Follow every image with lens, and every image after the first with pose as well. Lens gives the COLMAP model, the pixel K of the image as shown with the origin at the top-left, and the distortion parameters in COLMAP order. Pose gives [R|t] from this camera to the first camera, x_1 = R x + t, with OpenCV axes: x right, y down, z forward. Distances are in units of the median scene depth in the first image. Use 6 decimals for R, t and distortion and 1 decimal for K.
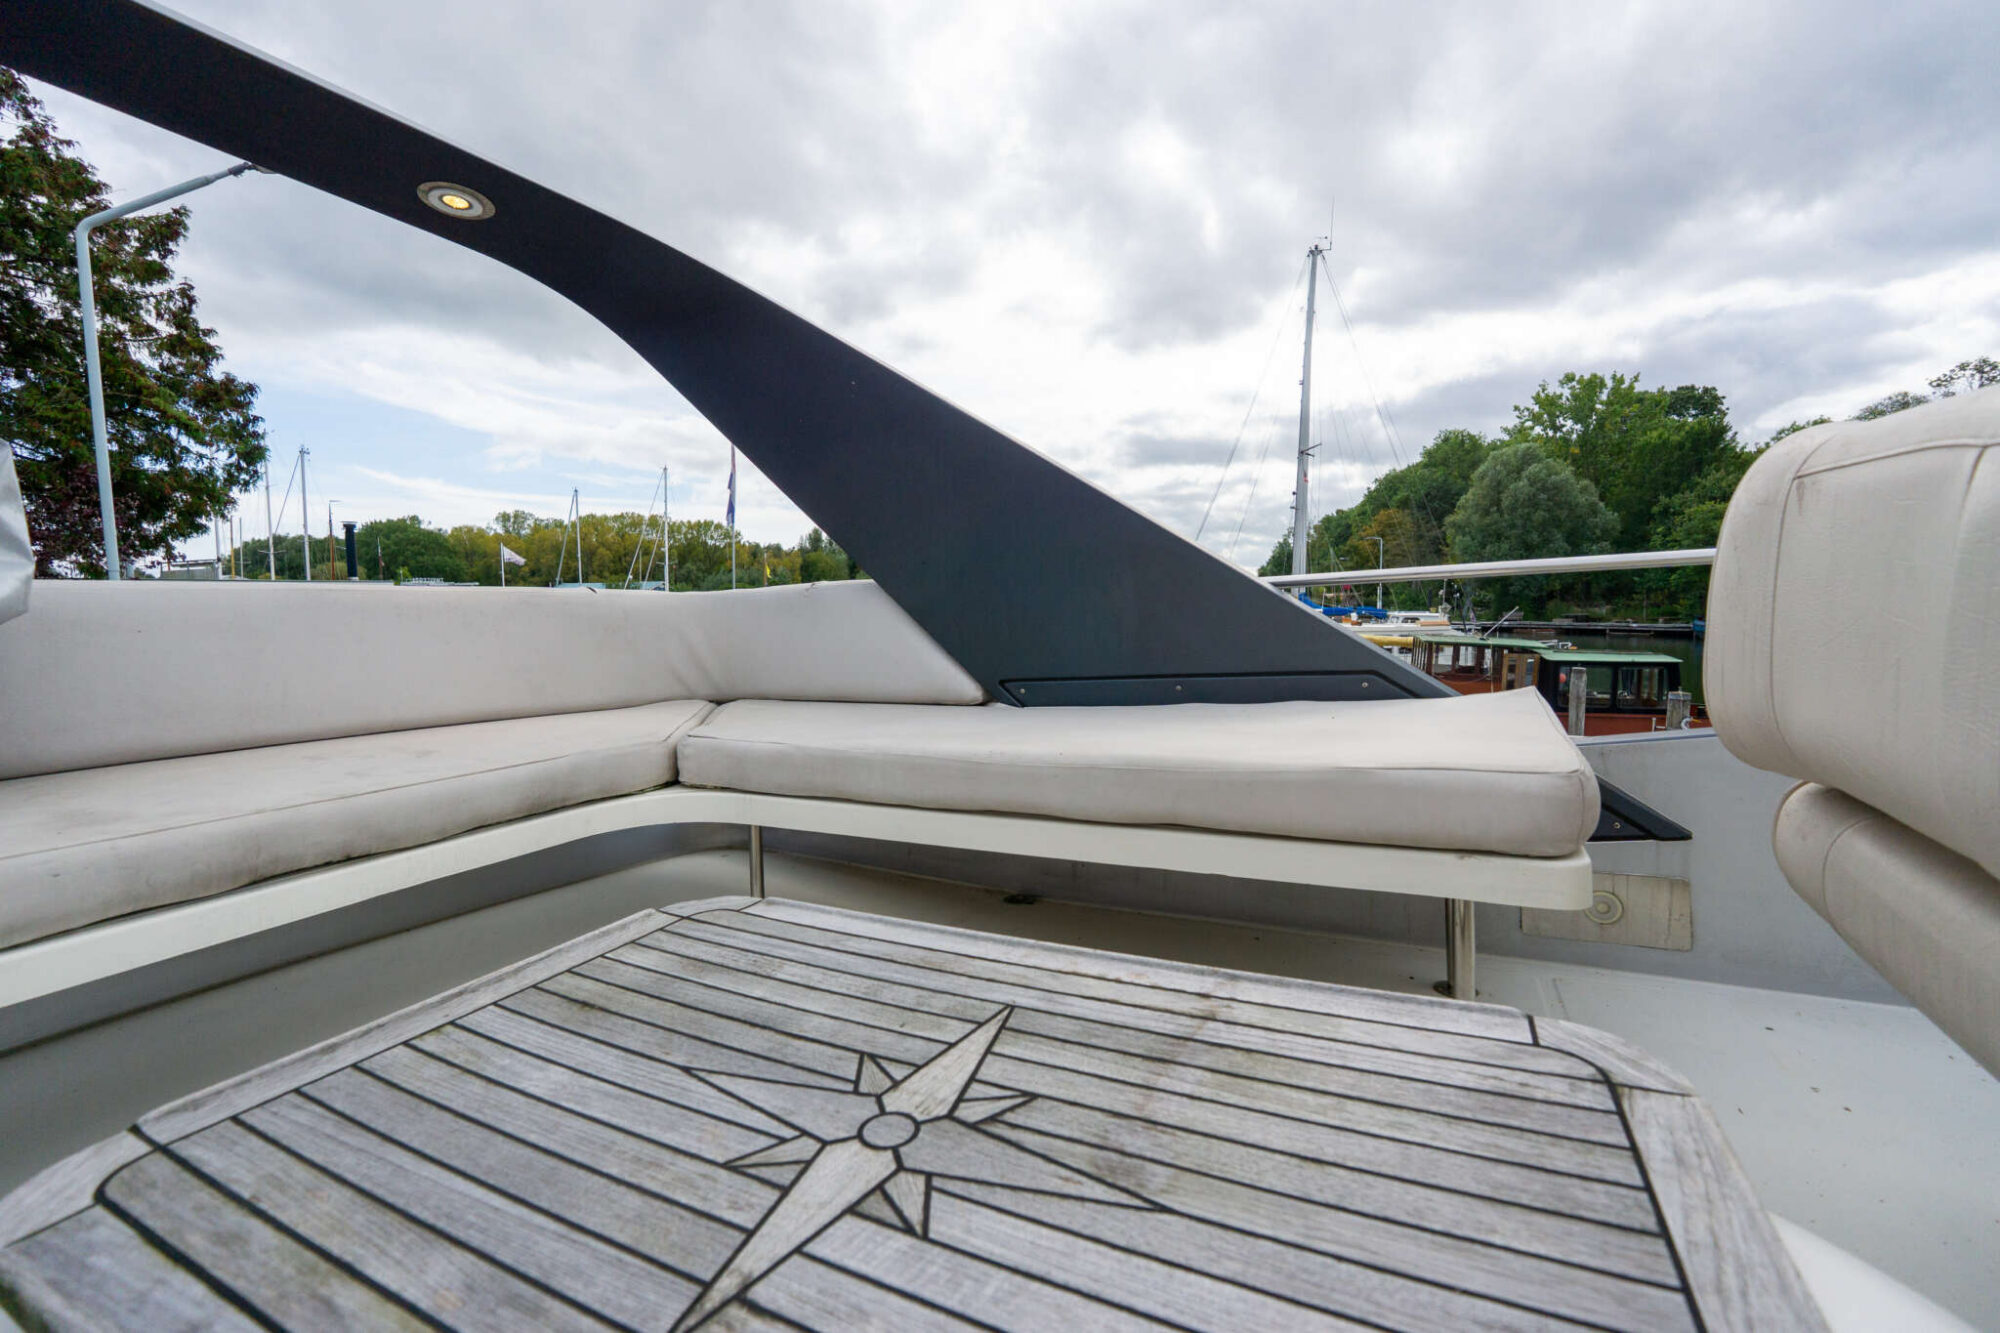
lens RADIAL K [[830.9, 0, 1006.3], [0, 830.9, 657.1], [0, 0, 1]] dist [-0.009549, 0.000079]
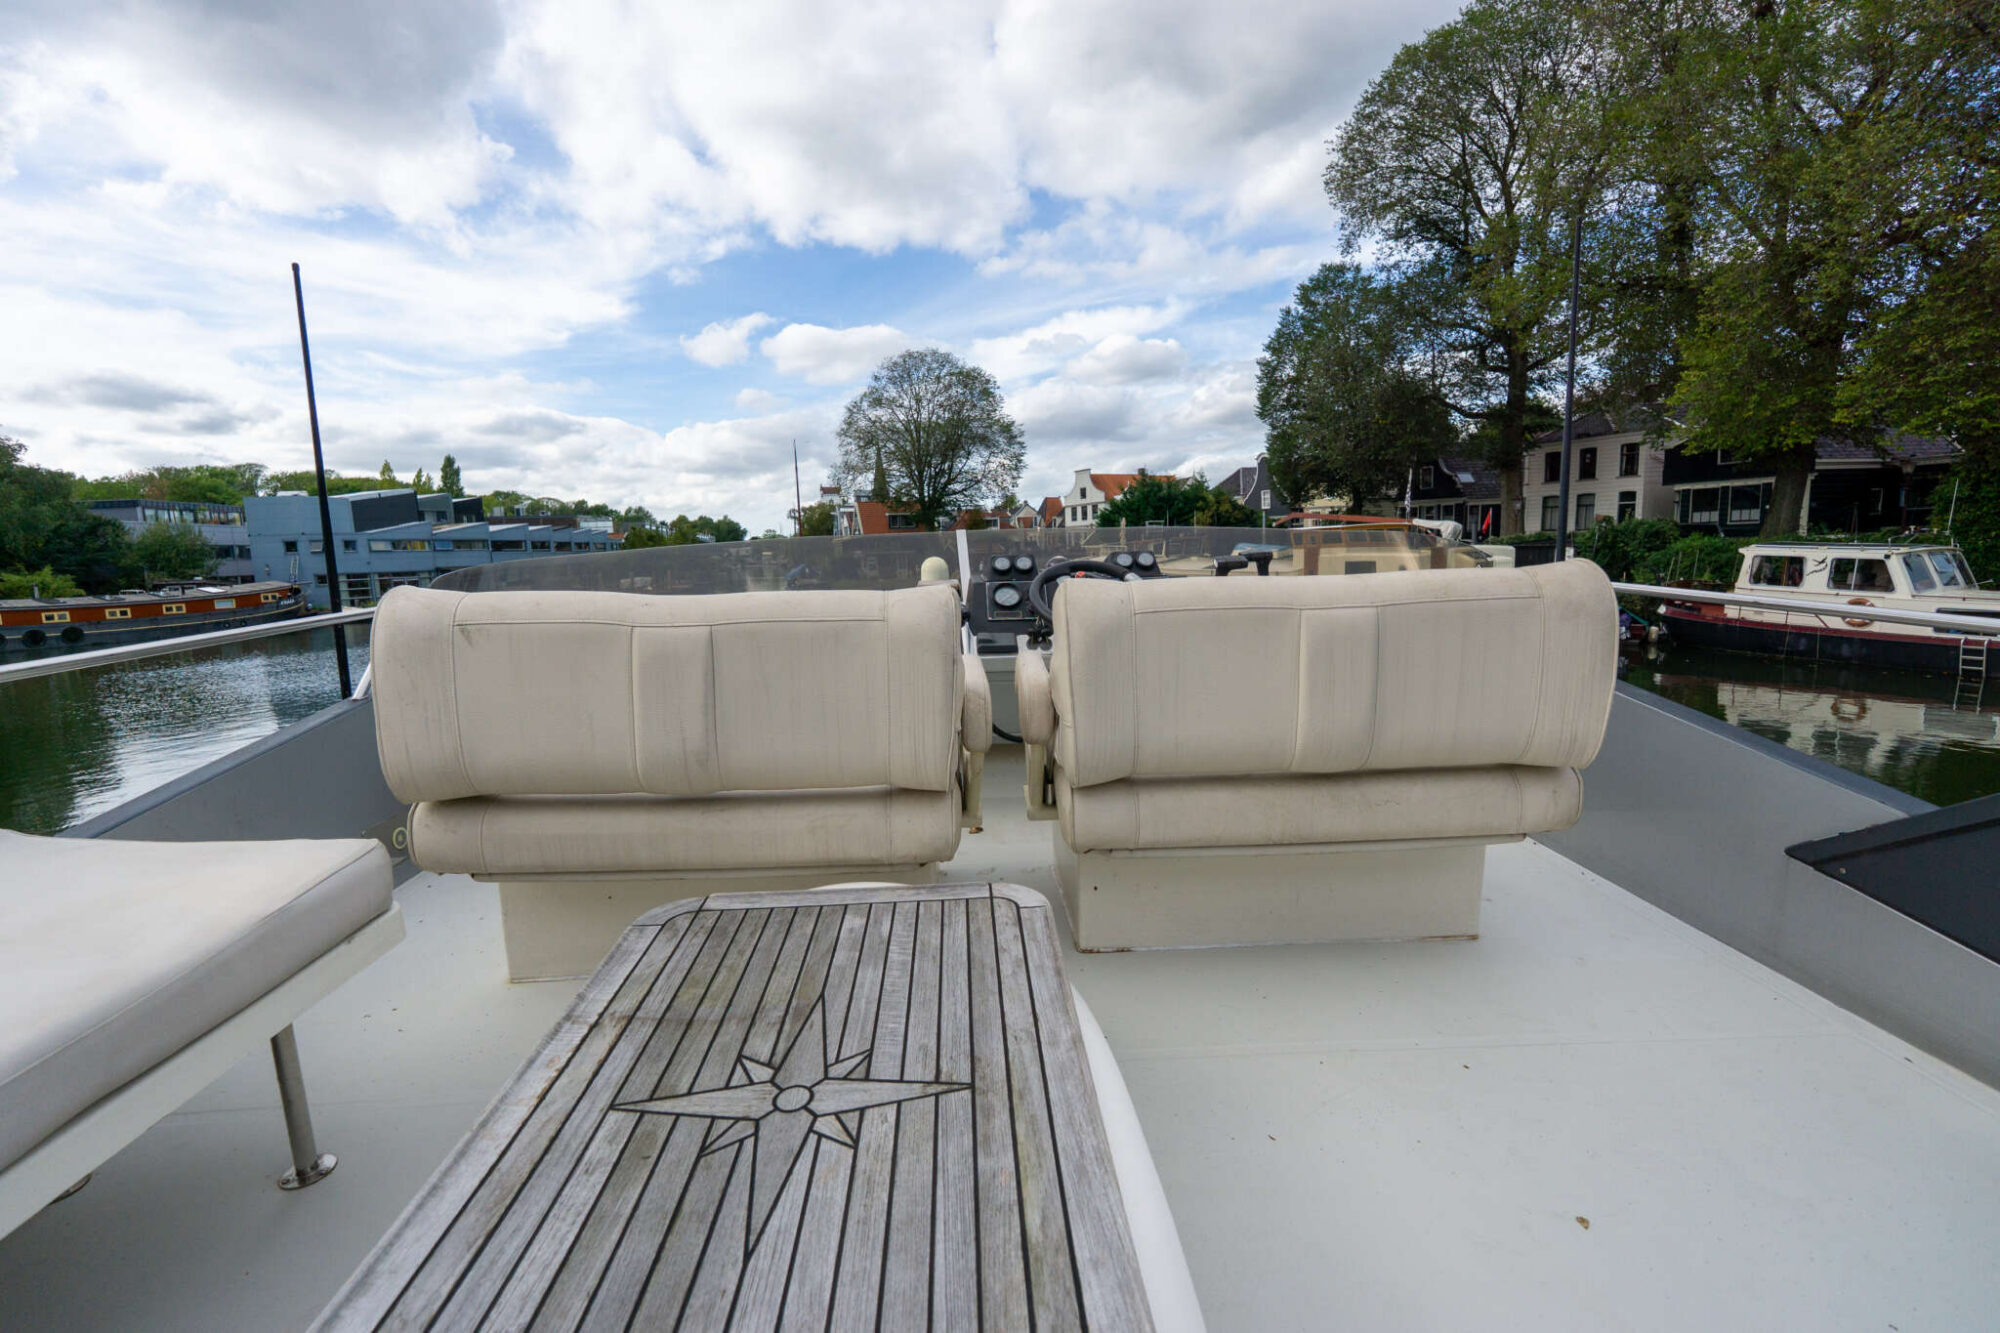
lens RADIAL K [[860.6, 0, 1000.0], [0, 860.6, 666.5], [0, 0, 1]] dist [-0.004919, -0.000608]
pose [[-0.496702, -0.094827, 0.862725, -1.257491], [0.092699, 0.982532, 0.161365, -0.338790], [-0.862957, 0.160124, -0.479235, 1.003179]]
